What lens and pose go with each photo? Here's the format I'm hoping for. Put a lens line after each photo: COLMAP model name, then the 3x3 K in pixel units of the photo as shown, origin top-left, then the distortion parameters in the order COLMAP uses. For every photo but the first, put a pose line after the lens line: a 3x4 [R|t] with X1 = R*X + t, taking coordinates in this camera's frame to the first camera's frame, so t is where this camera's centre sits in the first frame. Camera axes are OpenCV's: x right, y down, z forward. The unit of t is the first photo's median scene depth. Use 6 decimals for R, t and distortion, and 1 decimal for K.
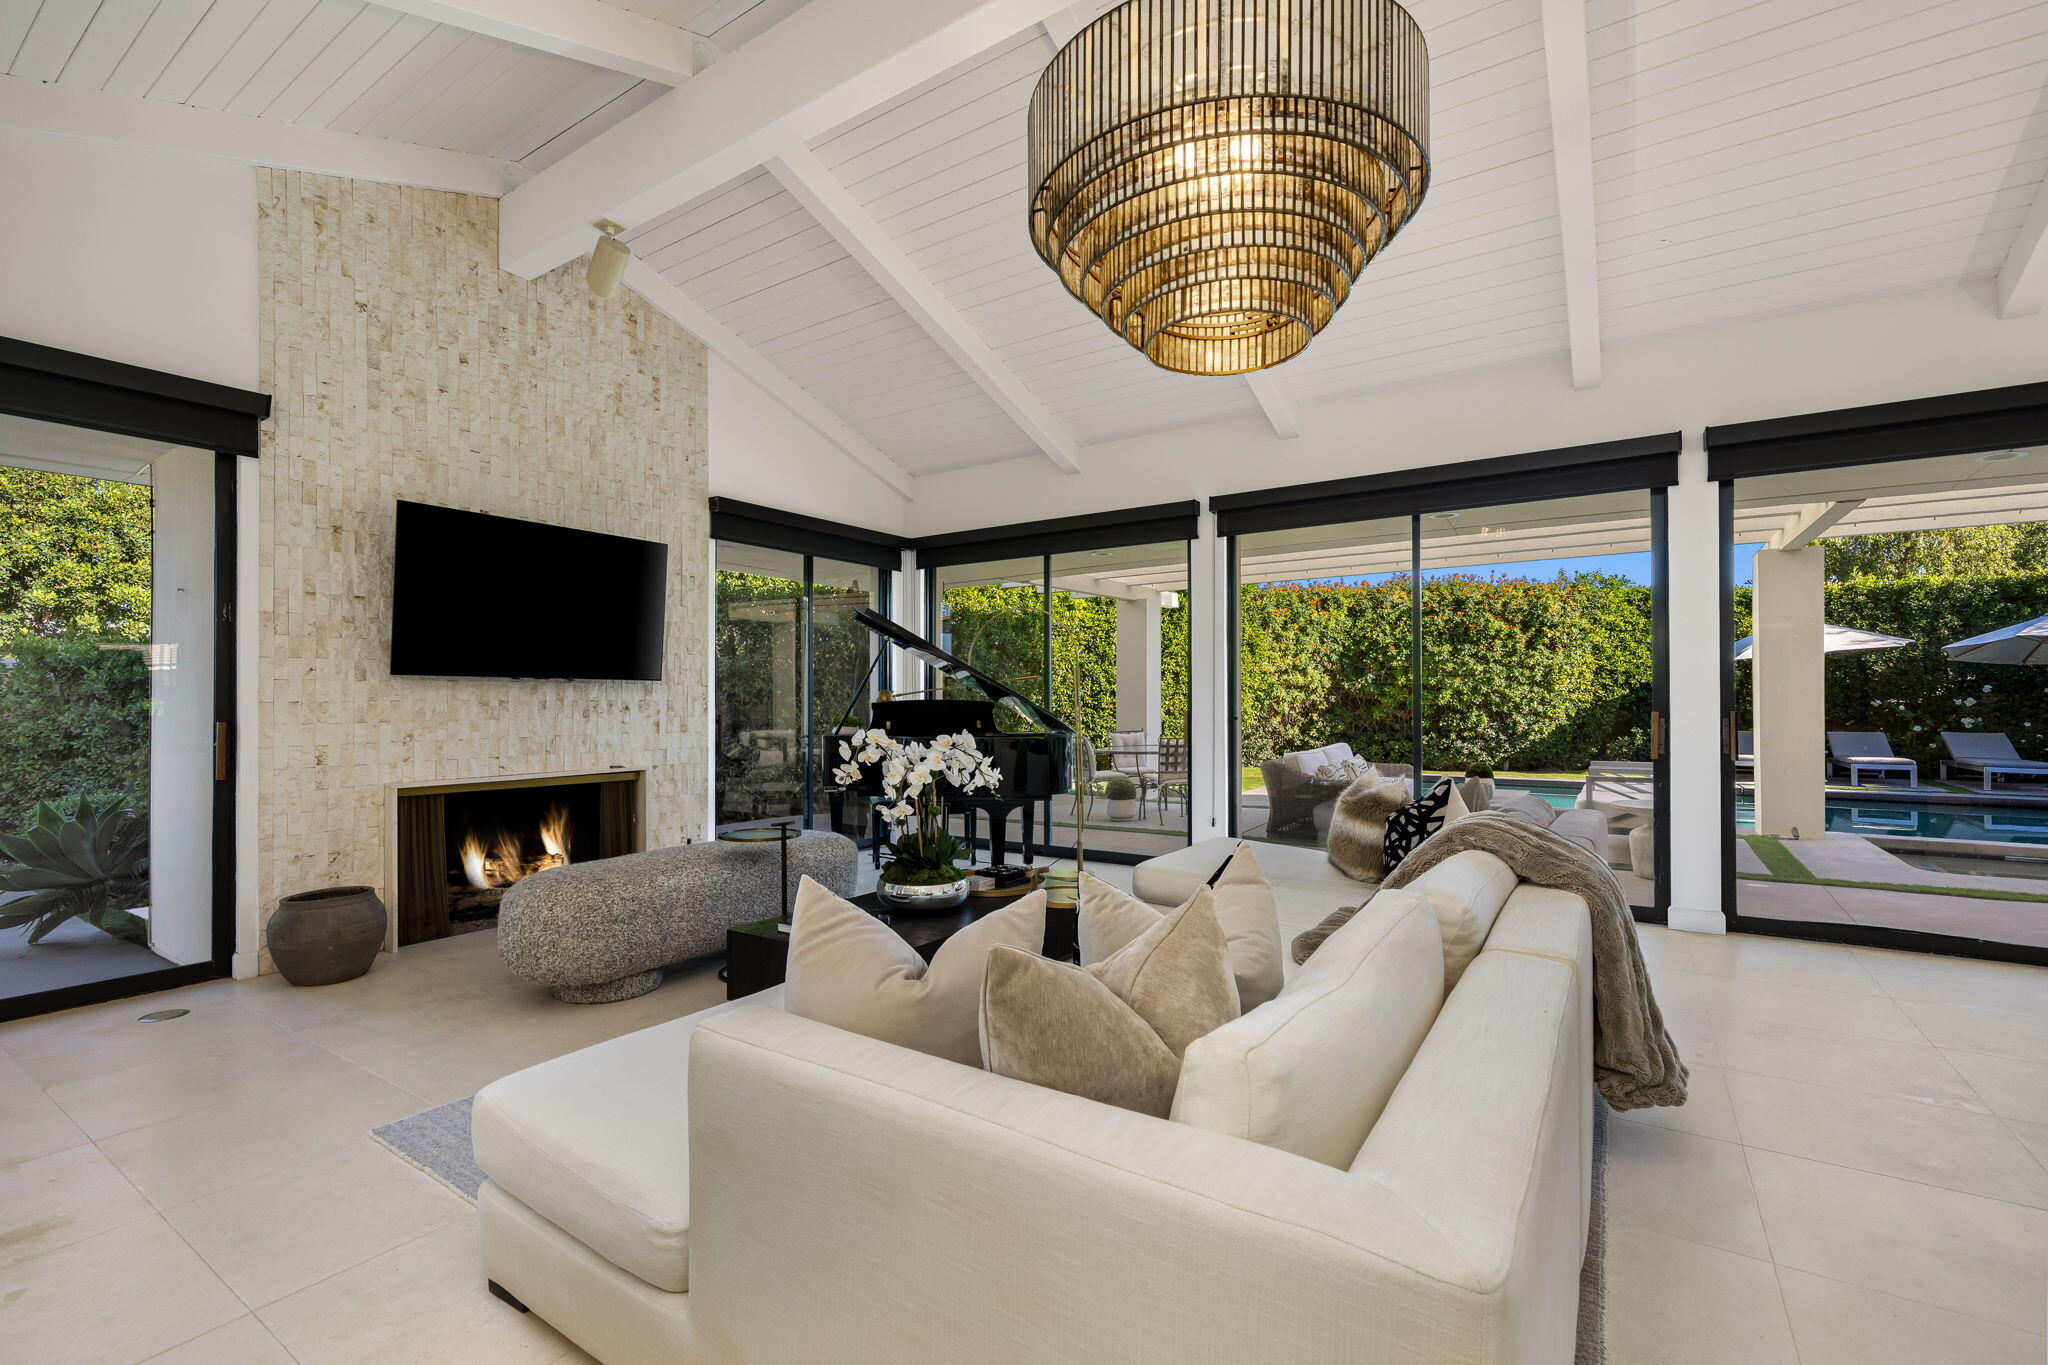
lens RADIAL K [[905.0, 0, 1013.7], [0, 905.0, 693.0], [0, 0, 1]] dist [0.008735, 0.000046]
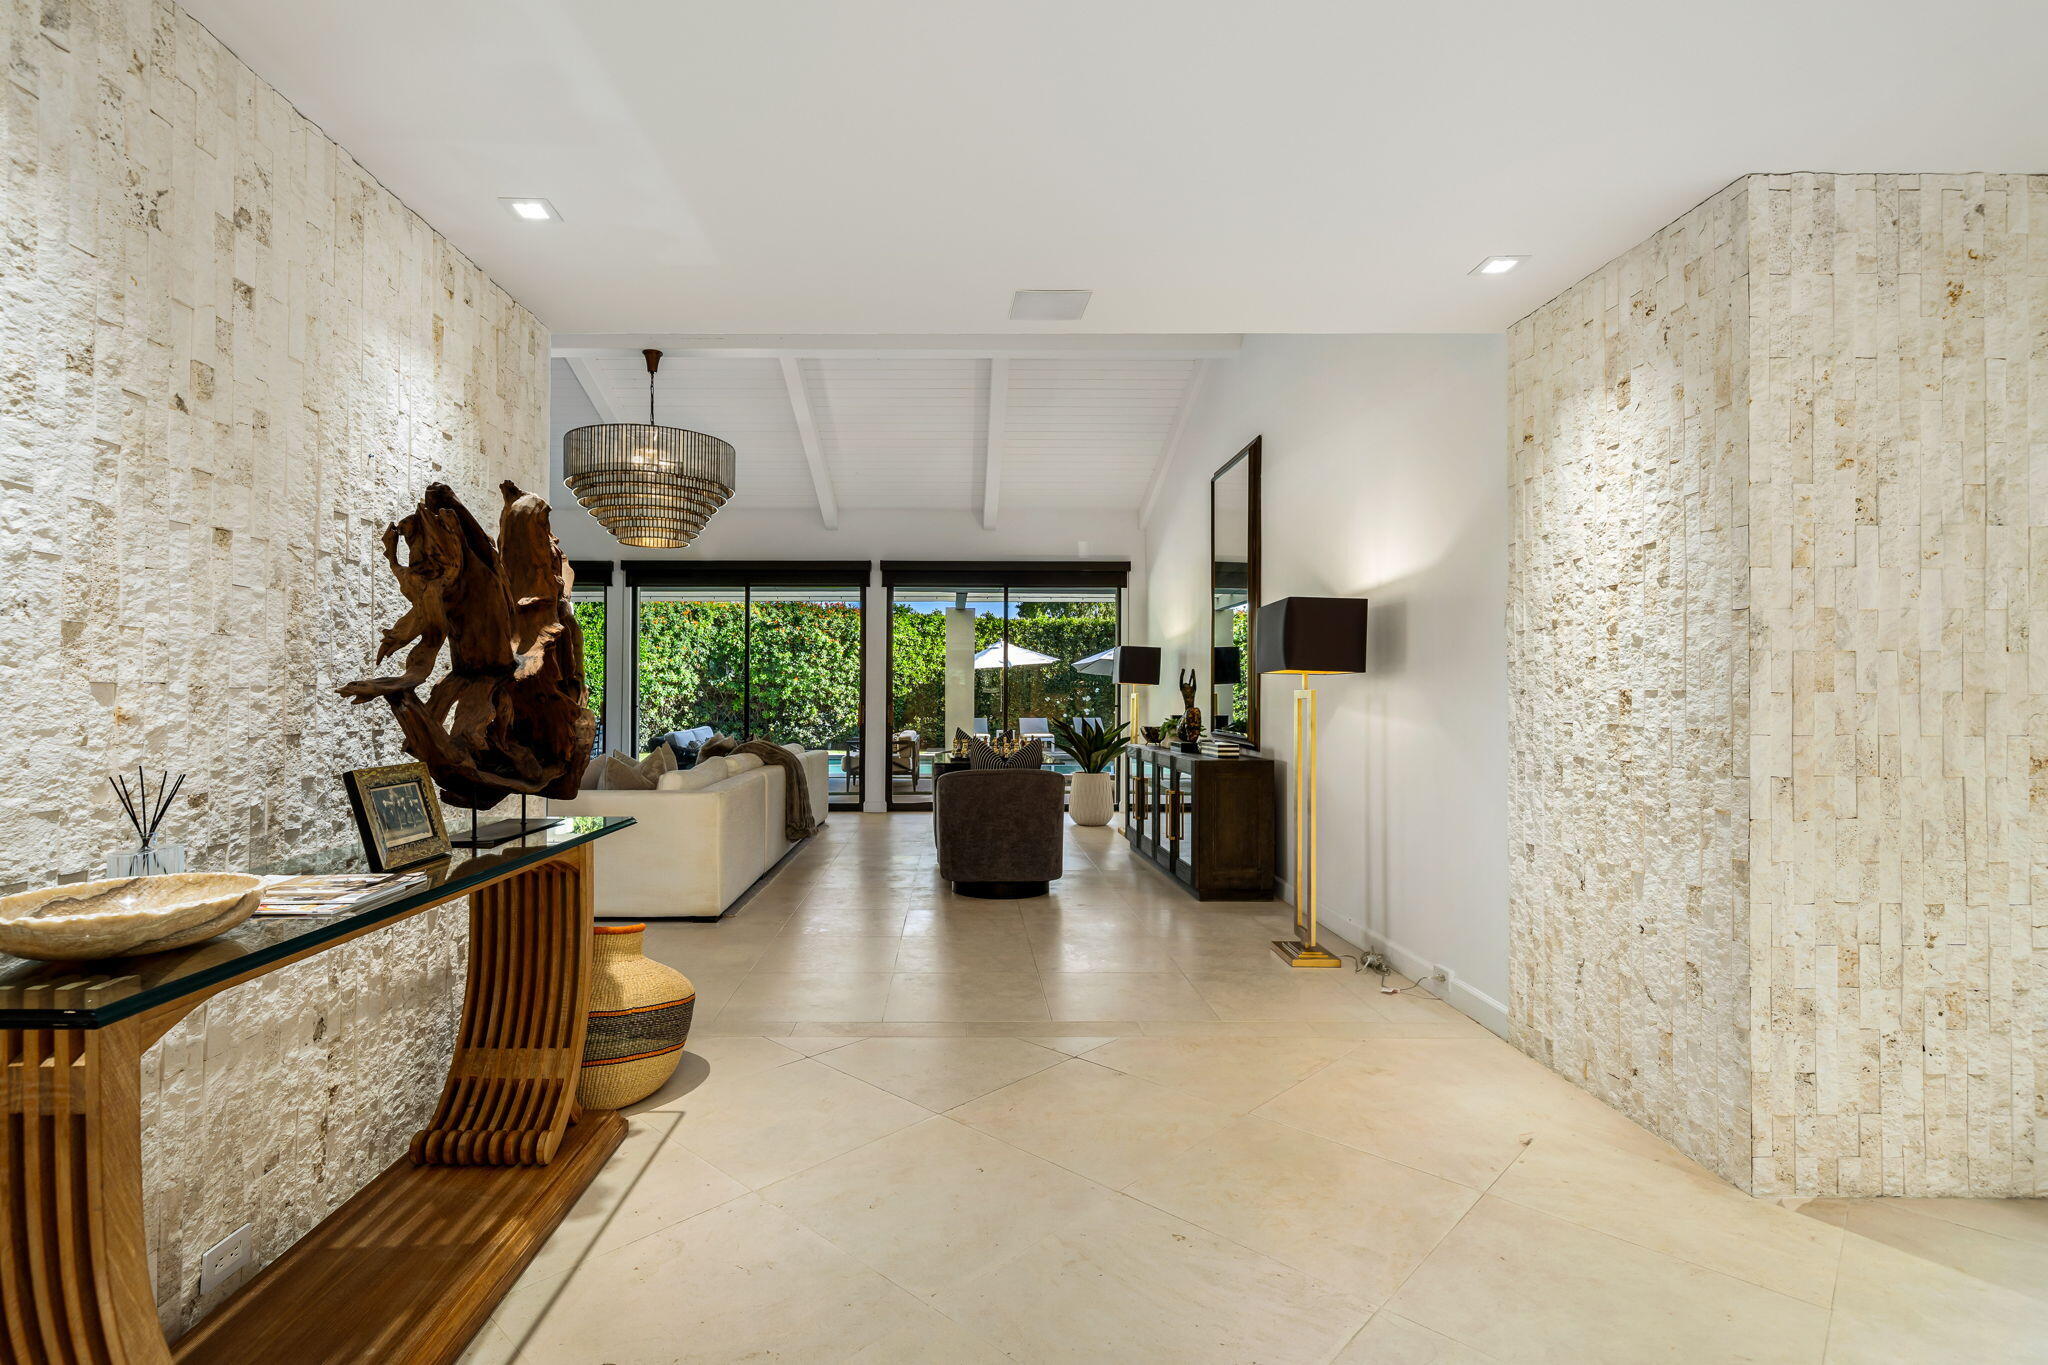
lens RADIAL K [[985.2, 0, 956.3], [0, 985.2, 689.2], [0, 0, 1]] dist [0.003729, -0.001405]
pose [[0.830896, 0.010206, 0.556335, -0.102079], [-0.011272, 0.999935, -0.001509, -0.001732], [-0.556314, -0.005017, 0.830957, -0.299598]]
